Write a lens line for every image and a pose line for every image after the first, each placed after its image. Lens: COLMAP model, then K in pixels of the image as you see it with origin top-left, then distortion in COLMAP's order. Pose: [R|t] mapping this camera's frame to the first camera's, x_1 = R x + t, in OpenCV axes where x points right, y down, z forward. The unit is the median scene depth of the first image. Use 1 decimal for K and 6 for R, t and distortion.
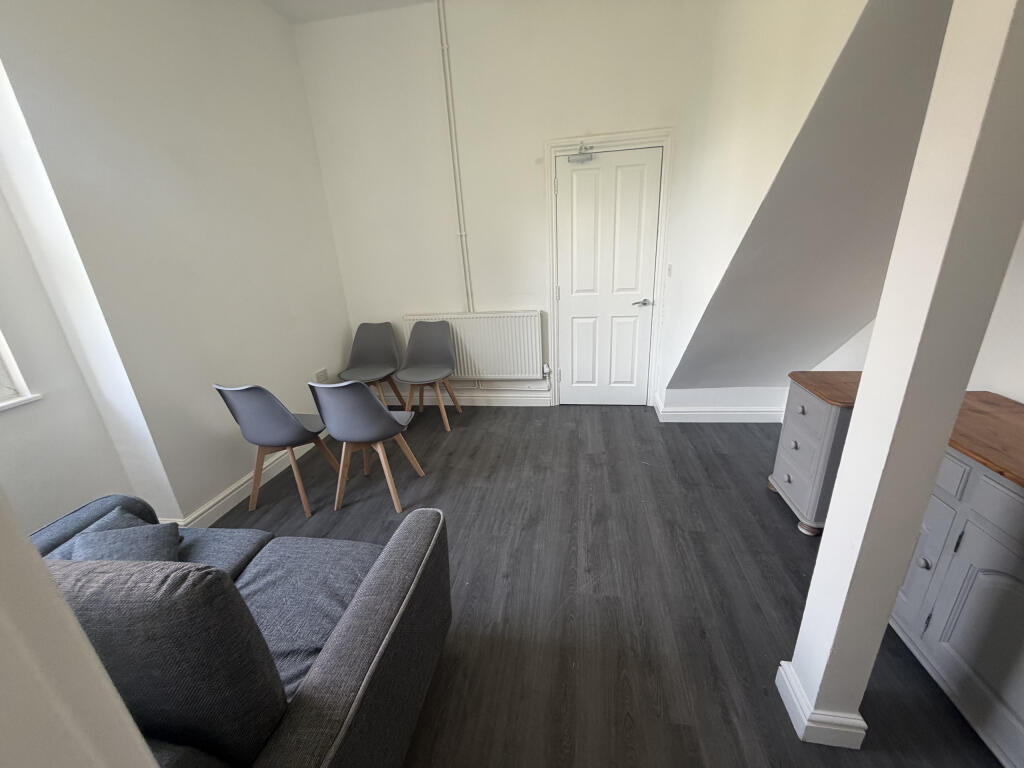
lens RADIAL K [[407.1, 0, 511.1], [0, 407.1, 385.8], [0, 0, 1]] dist [0.000506, 0.000155]
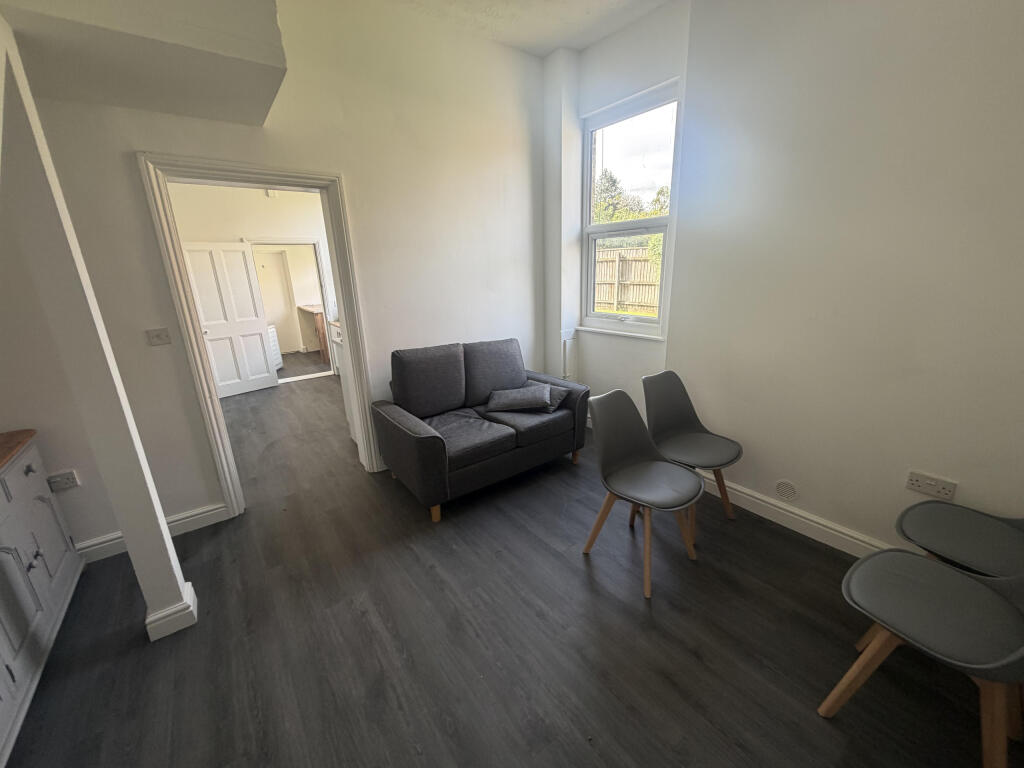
lens RADIAL K [[407.1, 0, 510.3], [0, 407.1, 388.0], [0, 0, 1]] dist [0.000506, 0.000155]
pose [[-0.698578, 0.275356, -0.660430, 0.411341], [-0.173848, 0.830017, 0.529952, -0.537020], [0.694093, 0.485027, -0.531961, 1.397731]]
